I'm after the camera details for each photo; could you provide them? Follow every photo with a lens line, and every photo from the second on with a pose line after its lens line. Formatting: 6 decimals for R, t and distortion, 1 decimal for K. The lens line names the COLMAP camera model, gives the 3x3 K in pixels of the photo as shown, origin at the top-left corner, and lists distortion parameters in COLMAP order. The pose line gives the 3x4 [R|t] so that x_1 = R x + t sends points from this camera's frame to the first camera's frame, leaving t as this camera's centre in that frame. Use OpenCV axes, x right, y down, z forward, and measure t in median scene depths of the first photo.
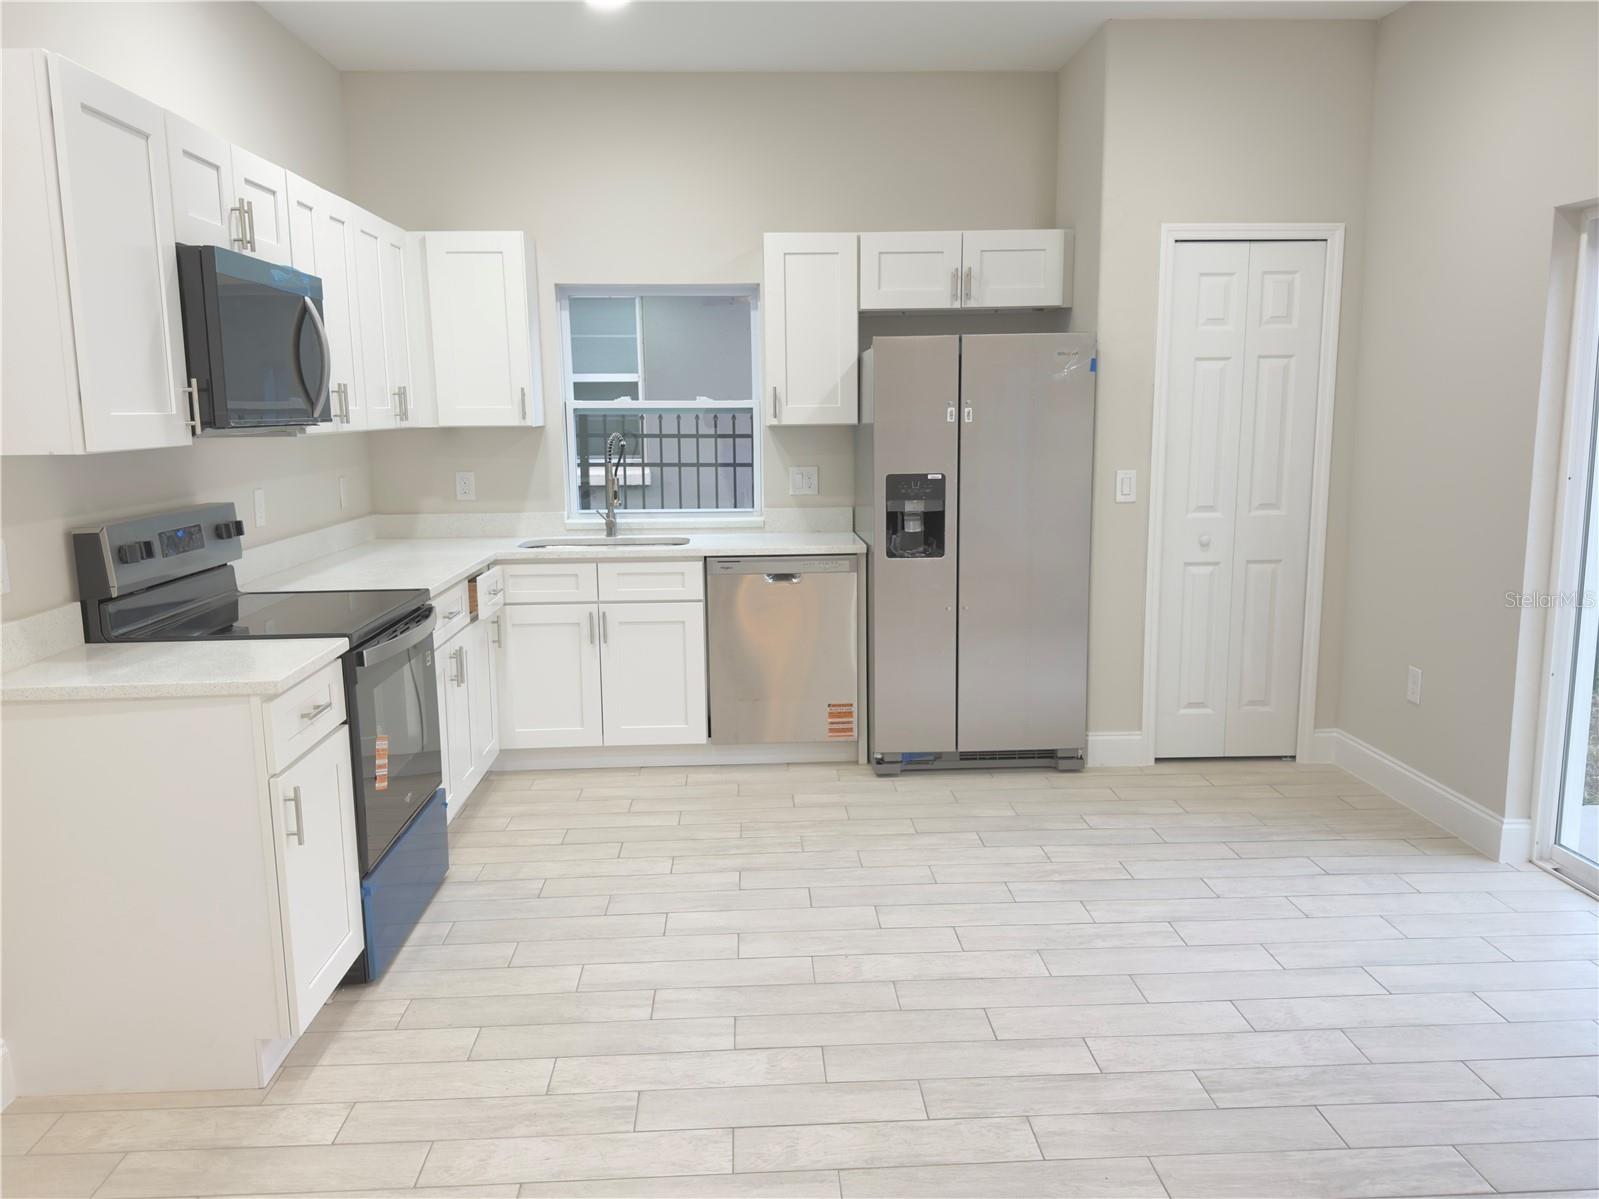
lens RADIAL K [[1114.9, 0, 802.5], [0, 1114.9, 589.9], [0, 0, 1]] dist [0.024499, -0.057623]
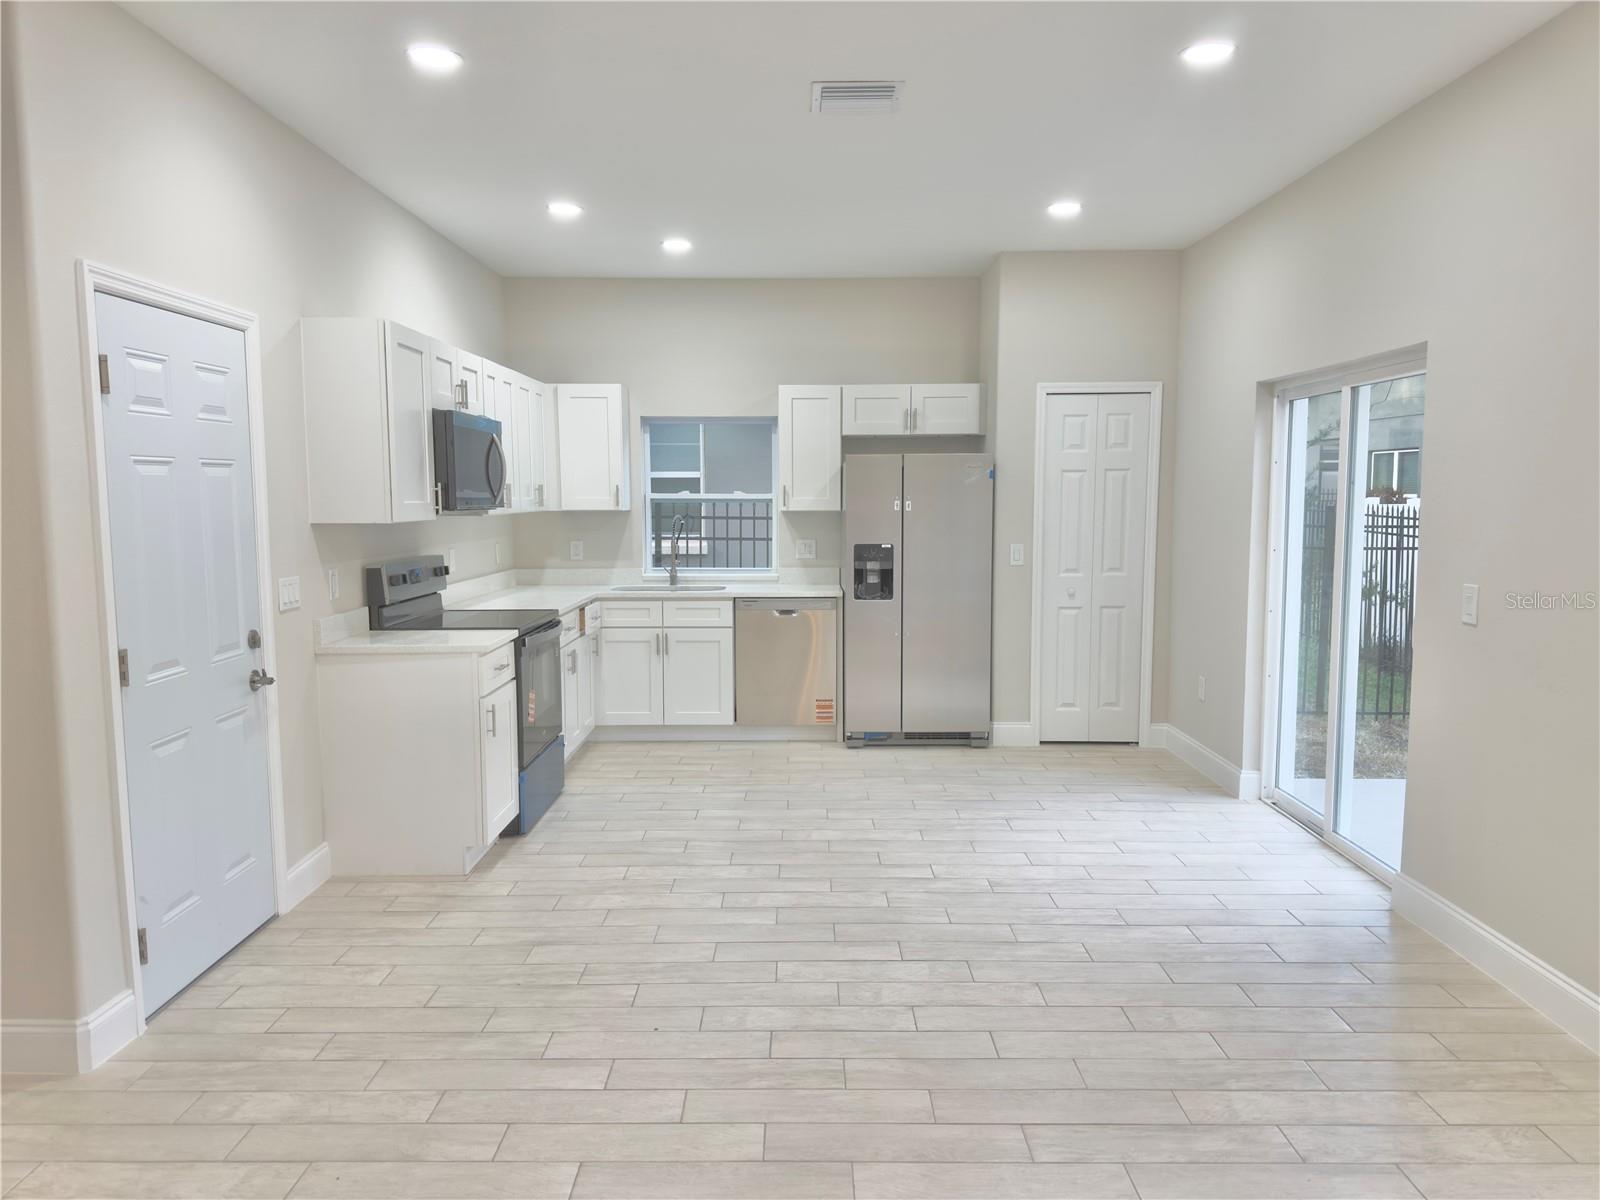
lens RADIAL K [[1115.6, 0, 835.3], [0, 1115.6, 602.9], [0, 0, 1]] dist [0.024499, -0.057623]
pose [[0.999118, 0.014003, -0.039590, 0.110265], [-0.016467, 0.997903, -0.062595, 0.070263], [0.038631, 0.063191, 0.997253, -0.503700]]
